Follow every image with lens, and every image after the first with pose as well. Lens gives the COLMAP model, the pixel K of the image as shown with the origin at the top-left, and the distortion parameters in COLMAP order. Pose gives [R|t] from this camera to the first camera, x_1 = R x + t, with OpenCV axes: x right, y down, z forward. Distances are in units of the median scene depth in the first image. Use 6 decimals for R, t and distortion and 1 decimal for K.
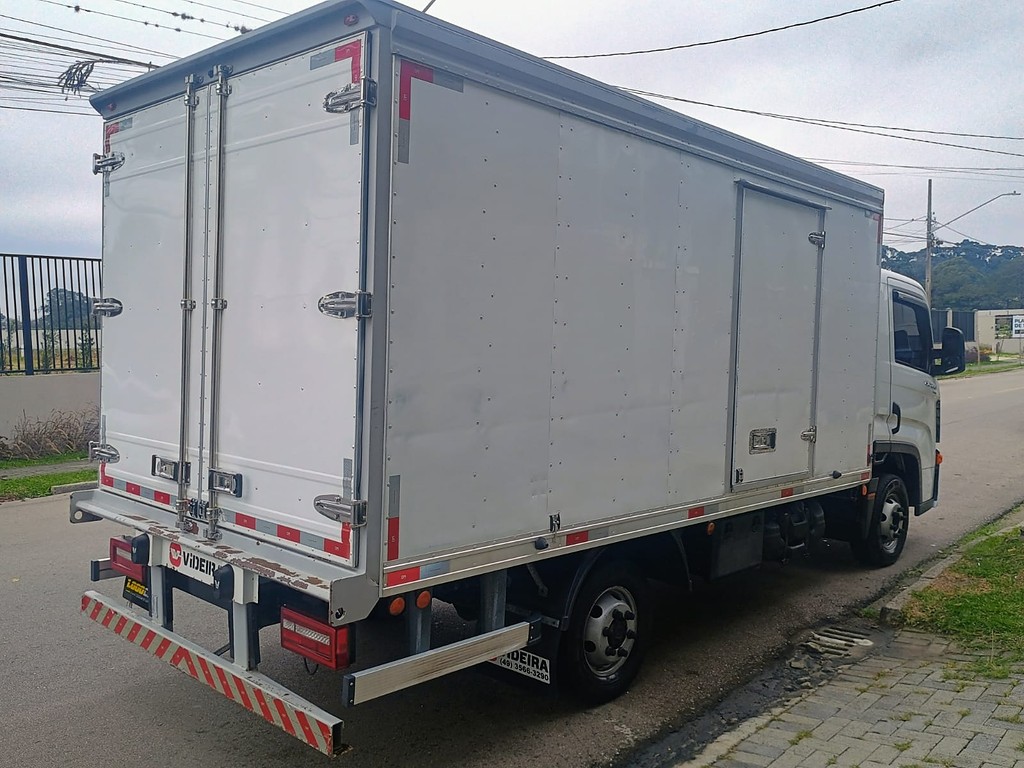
lens RADIAL K [[849.2, 0, 512.0], [0, 849.2, 384.0], [0, 0, 1]] dist [0.012201, -0.000487]
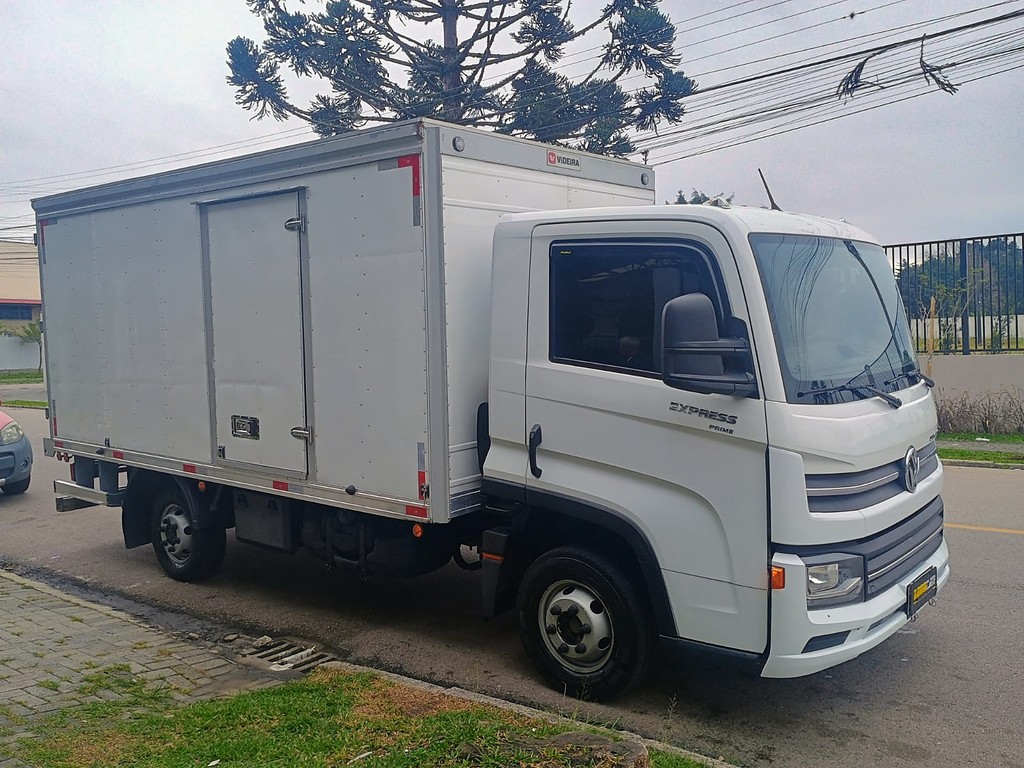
lens RADIAL K [[849.2, 0, 512.0], [0, 849.2, 384.0], [0, 0, 1]] dist [0.012201, -0.000487]
pose [[0.104862, 0.054177, -0.993010, 1.322722], [-0.025189, 0.998339, 0.051808, -0.050361], [0.994168, 0.019580, 0.106053, 1.145635]]
